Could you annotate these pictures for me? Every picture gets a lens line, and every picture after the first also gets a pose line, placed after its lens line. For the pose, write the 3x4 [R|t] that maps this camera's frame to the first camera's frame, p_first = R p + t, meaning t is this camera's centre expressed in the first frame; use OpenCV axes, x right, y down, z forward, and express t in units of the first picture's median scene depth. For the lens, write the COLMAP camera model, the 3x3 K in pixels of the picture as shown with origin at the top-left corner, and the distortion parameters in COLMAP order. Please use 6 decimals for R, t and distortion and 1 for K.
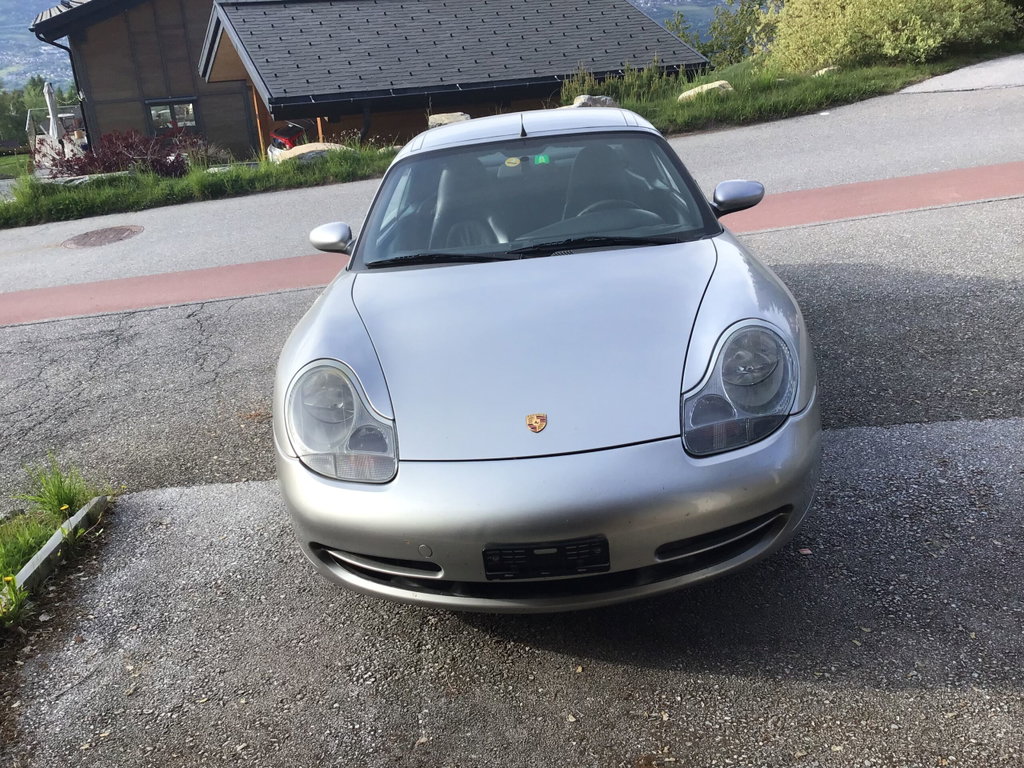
lens RADIAL K [[971.7, 0, 512.0], [0, 971.7, 384.0], [0, 0, 1]] dist [0.096022, -0.193195]
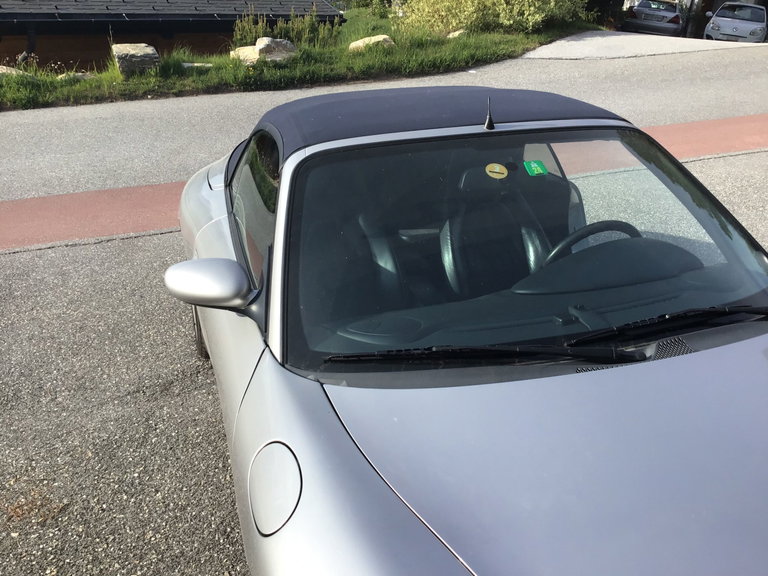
lens RADIAL K [[728.7, 0, 384.0], [0, 728.7, 288.0], [0, 0, 1]] dist [0.096022, -0.193195]
pose [[0.942662, -0.031214, 0.332287, -0.079160], [0.015708, 0.998663, 0.049250, -0.057360], [-0.333380, -0.041206, 0.941892, 0.183180]]
